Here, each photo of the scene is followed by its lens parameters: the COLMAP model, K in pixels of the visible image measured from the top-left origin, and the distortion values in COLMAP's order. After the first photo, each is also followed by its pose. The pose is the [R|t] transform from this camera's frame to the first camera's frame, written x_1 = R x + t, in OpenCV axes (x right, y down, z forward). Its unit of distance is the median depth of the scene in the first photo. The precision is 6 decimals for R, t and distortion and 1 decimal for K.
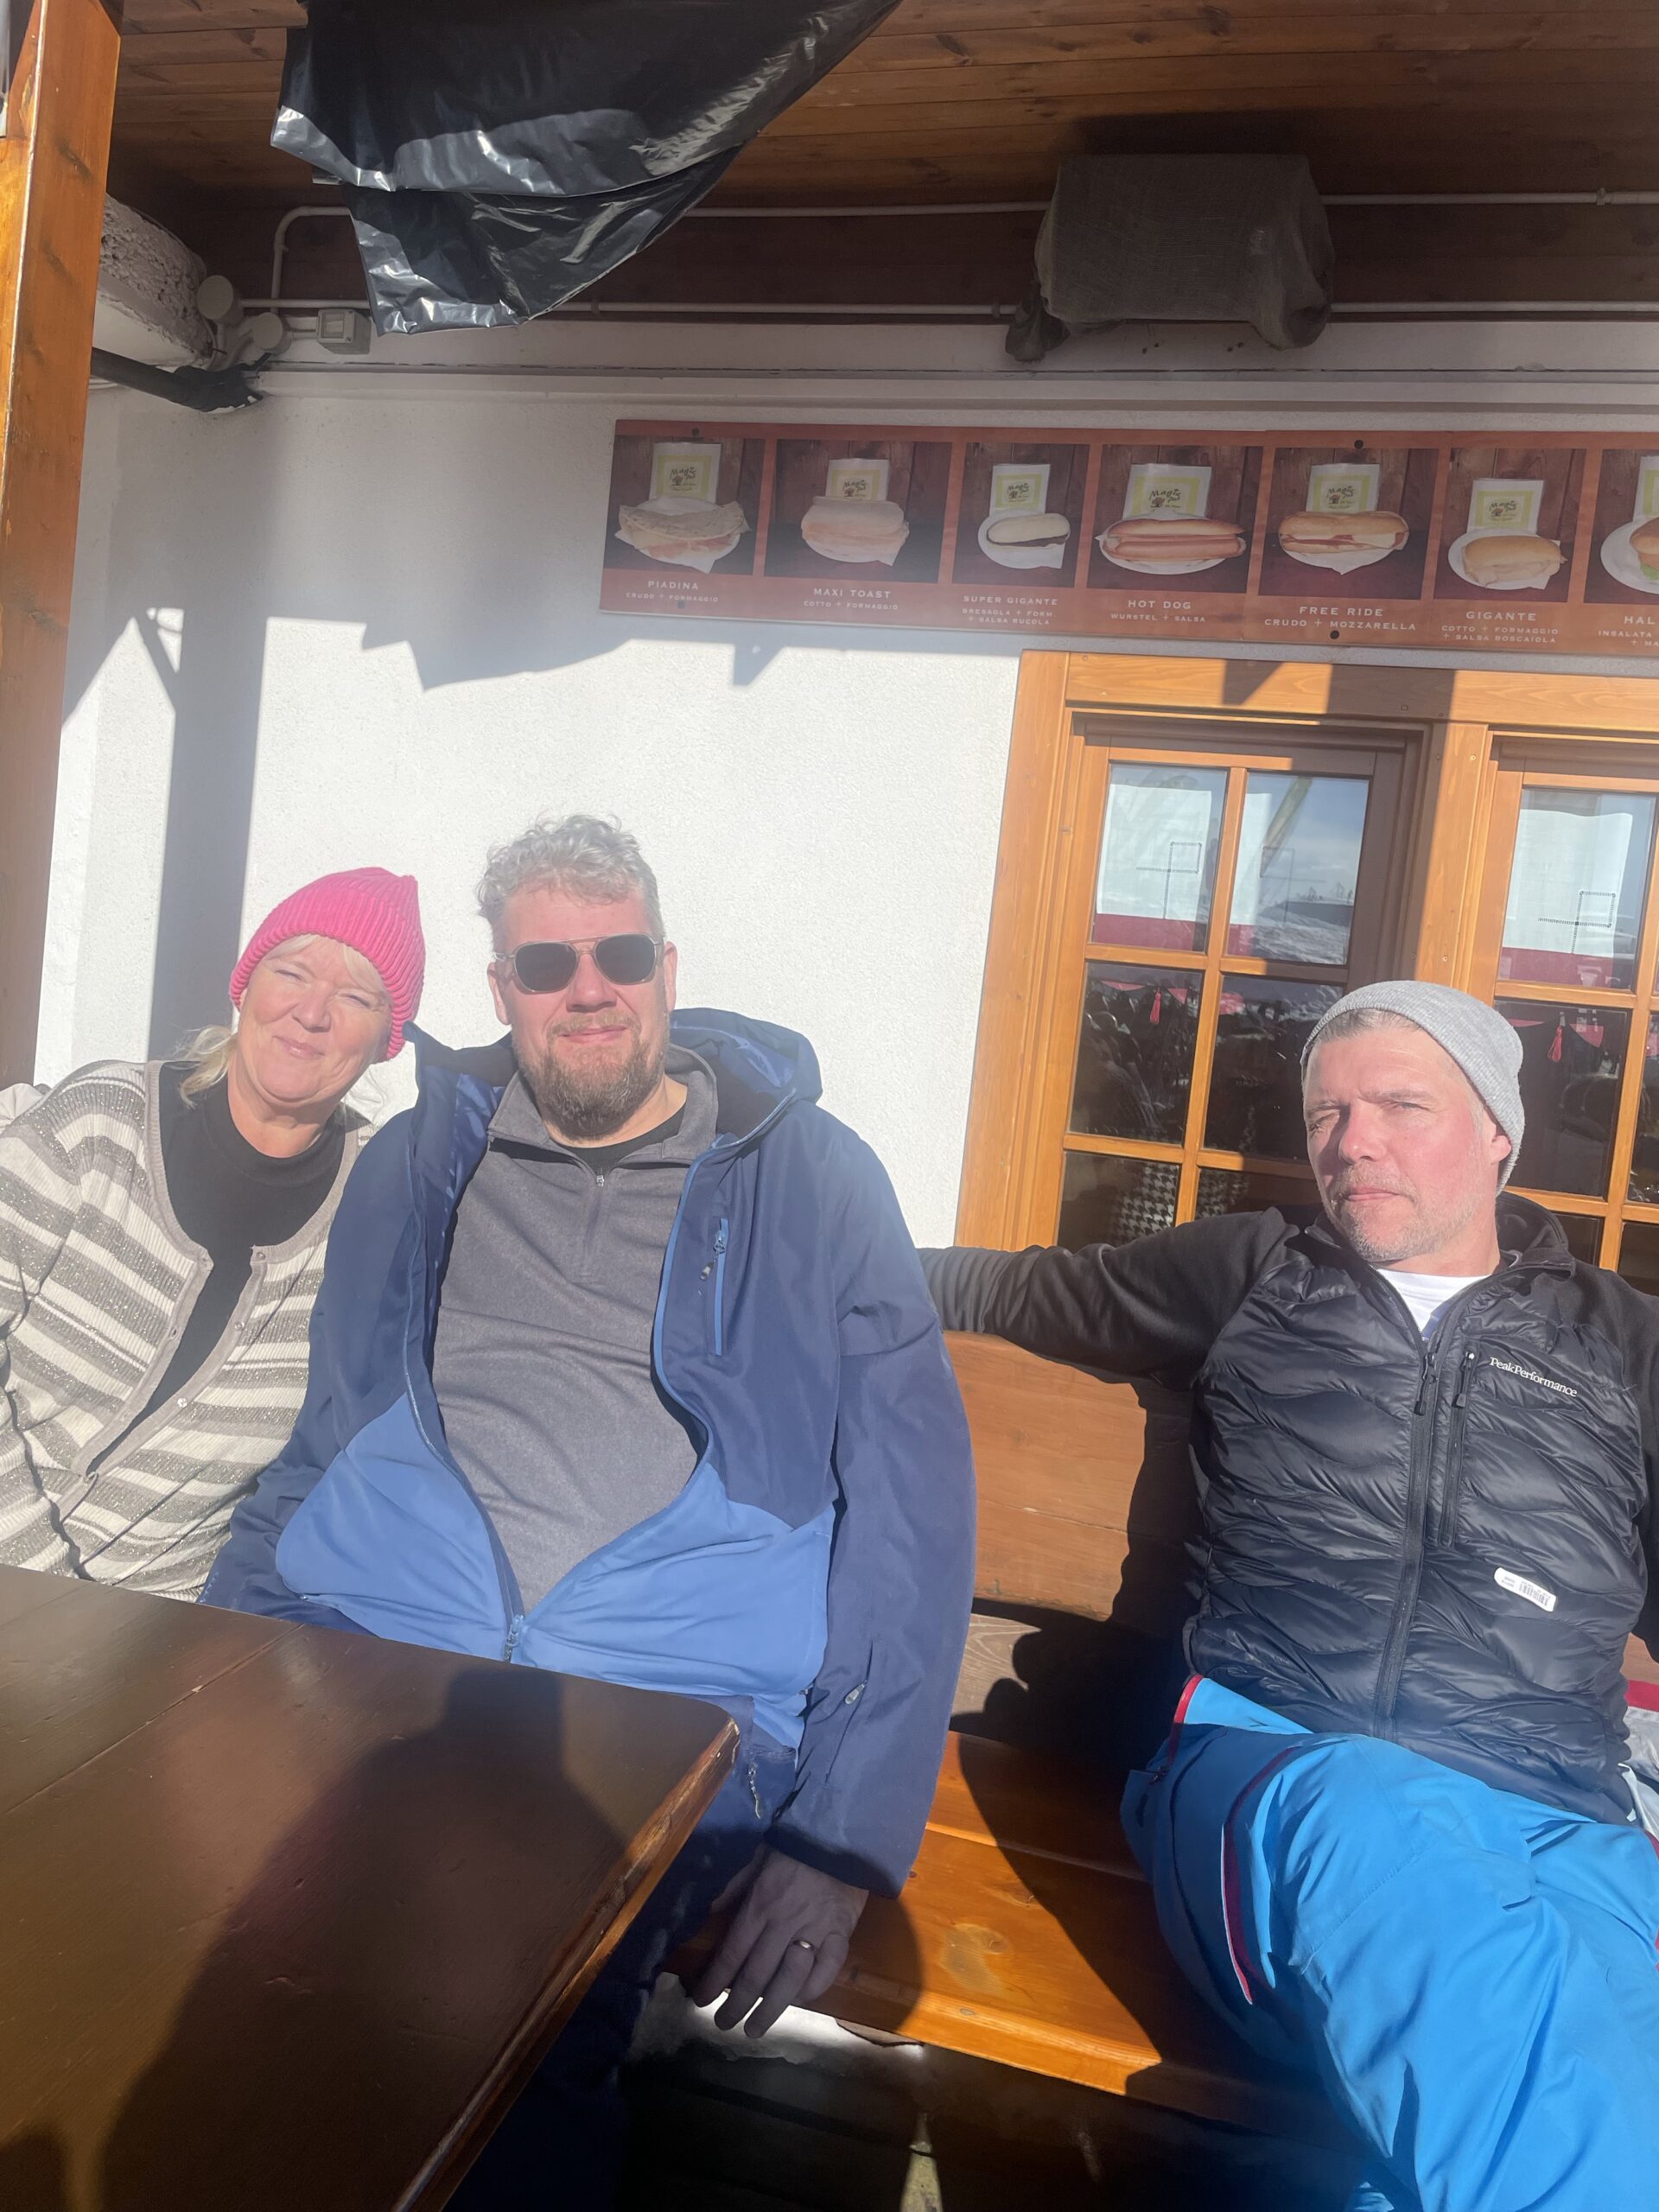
lens RADIAL K [[1701.3, 0, 804.7], [0, 1701.3, 1095.3], [0, 0, 1]] dist [0.050022, -0.079961]
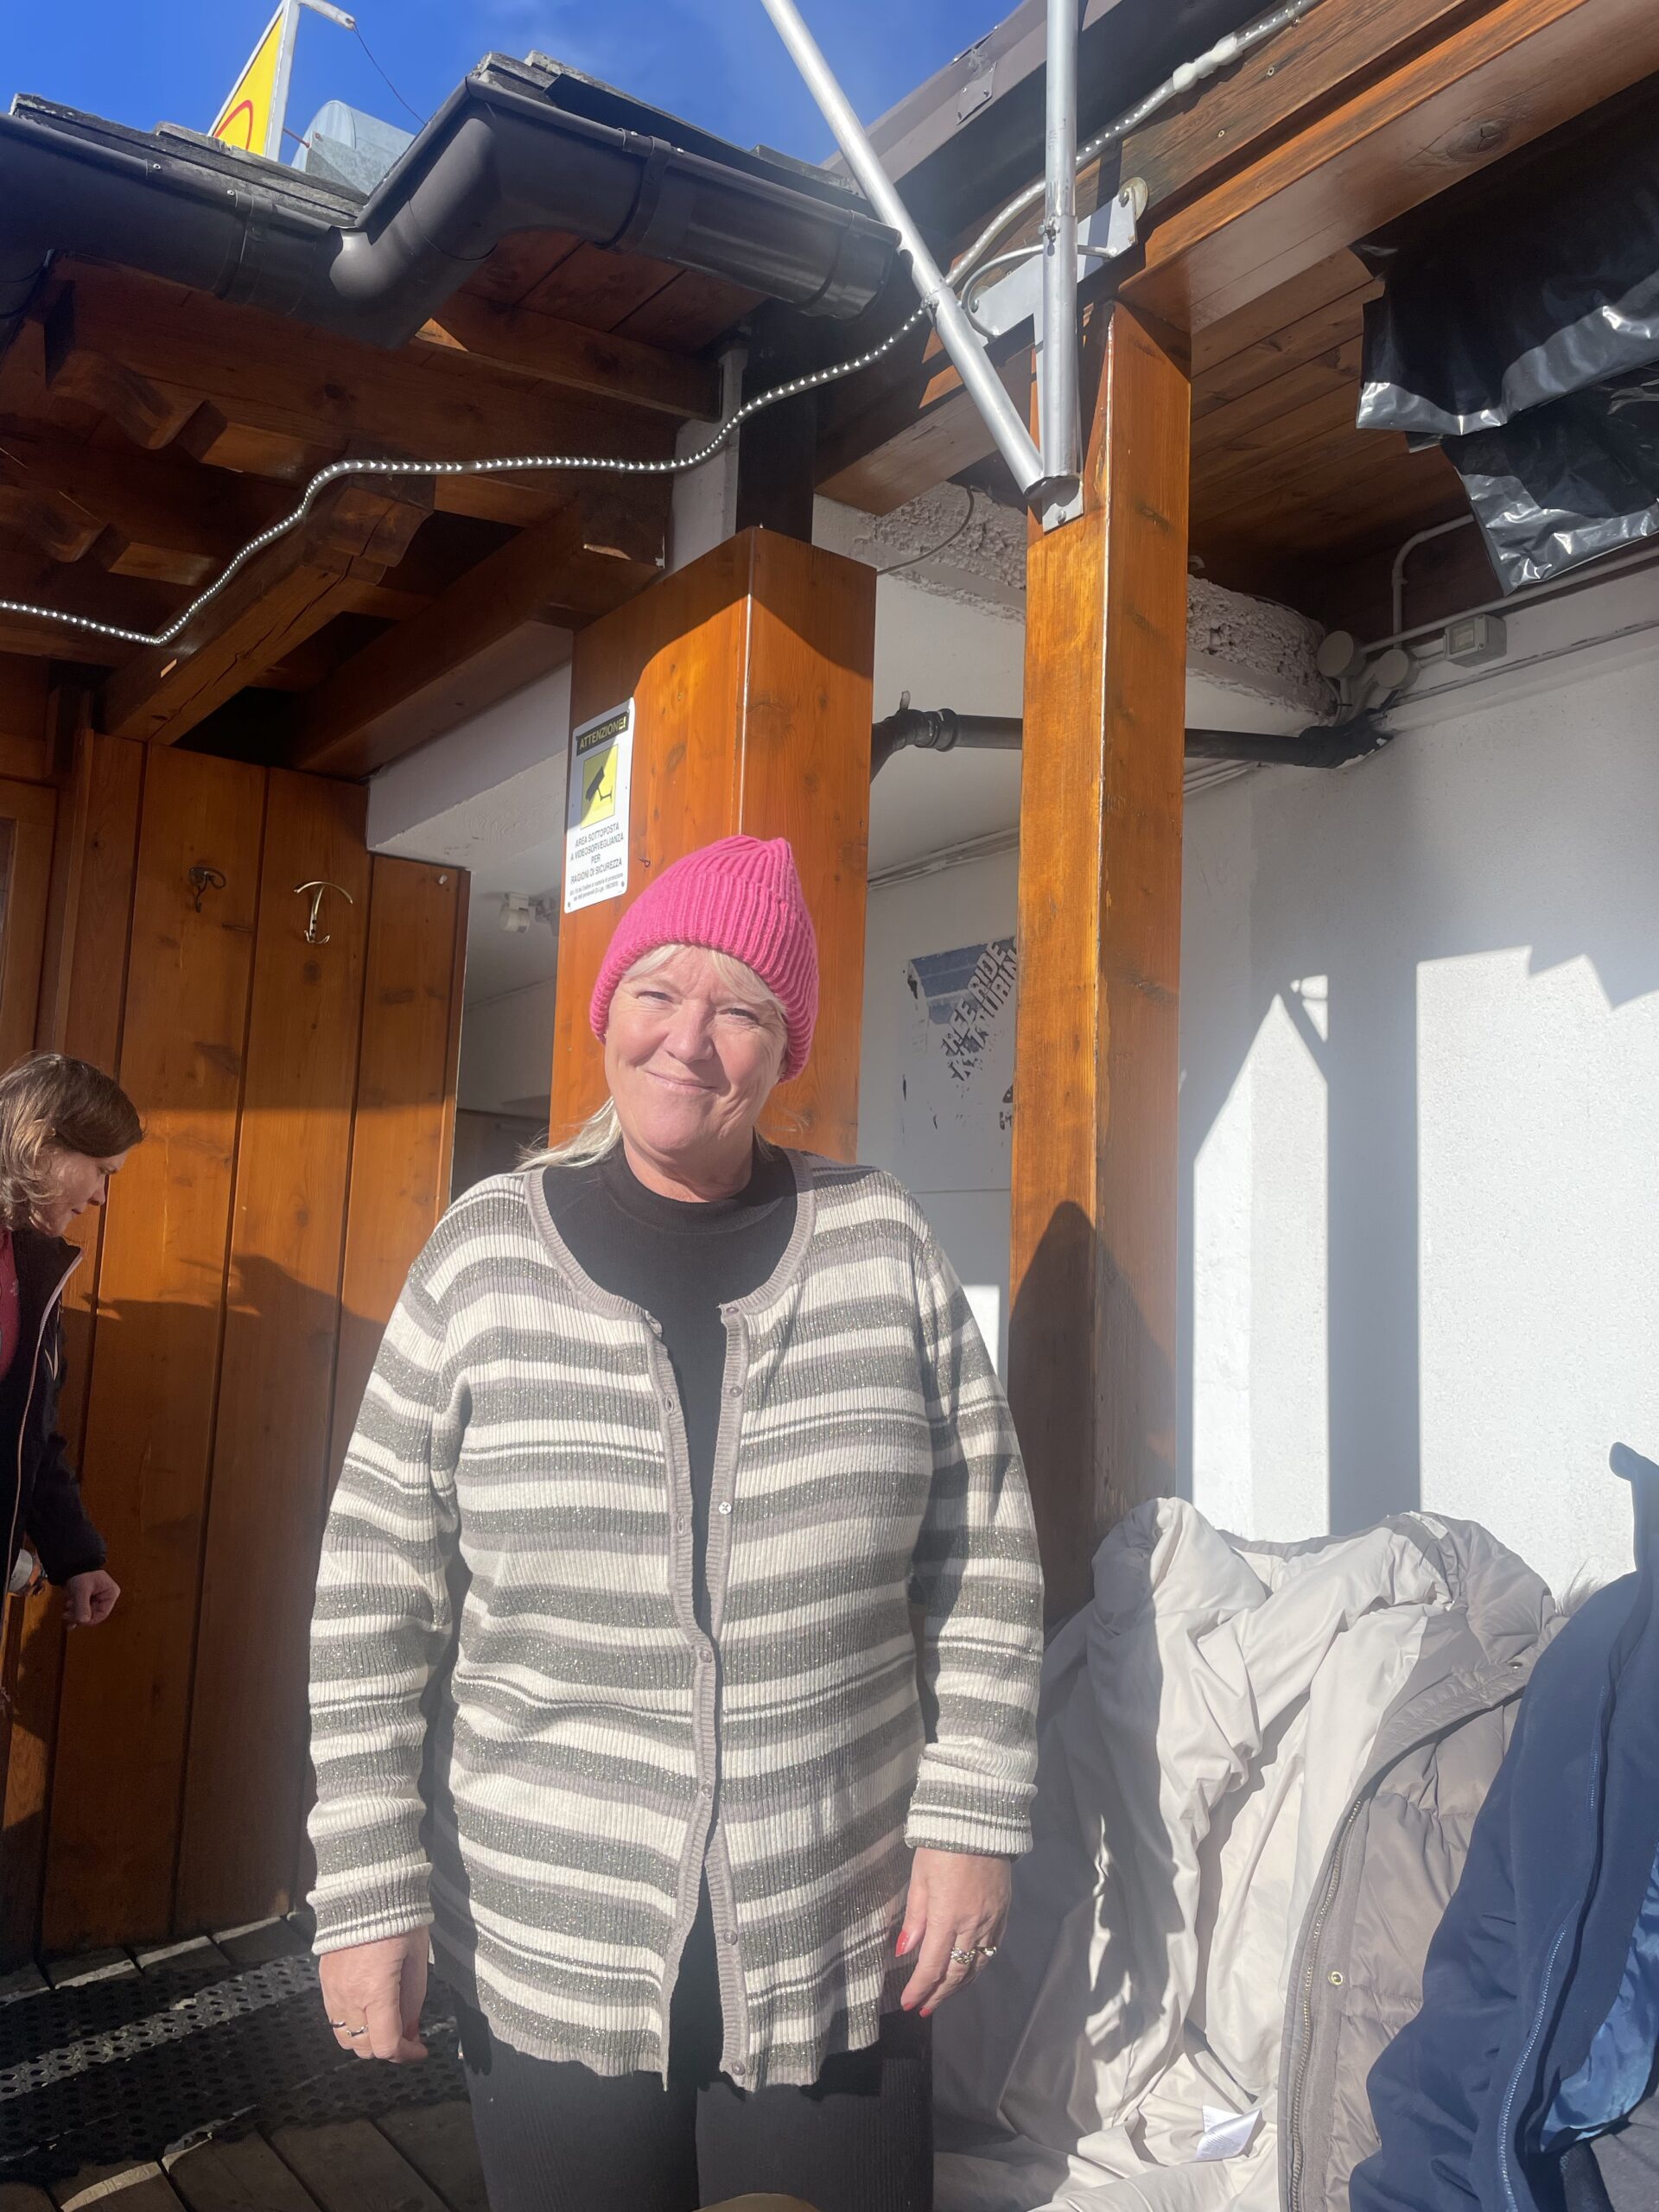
lens RADIAL K [[1701.3, 0, 804.7], [0, 1701.3, 1095.3], [0, 0, 1]] dist [0.050022, -0.079961]
pose [[0.777738, -0.145301, -0.611564, -0.038763], [0.003872, 0.974006, -0.226489, -0.017010], [0.628577, 0.173781, 0.758084, 0.194591]]
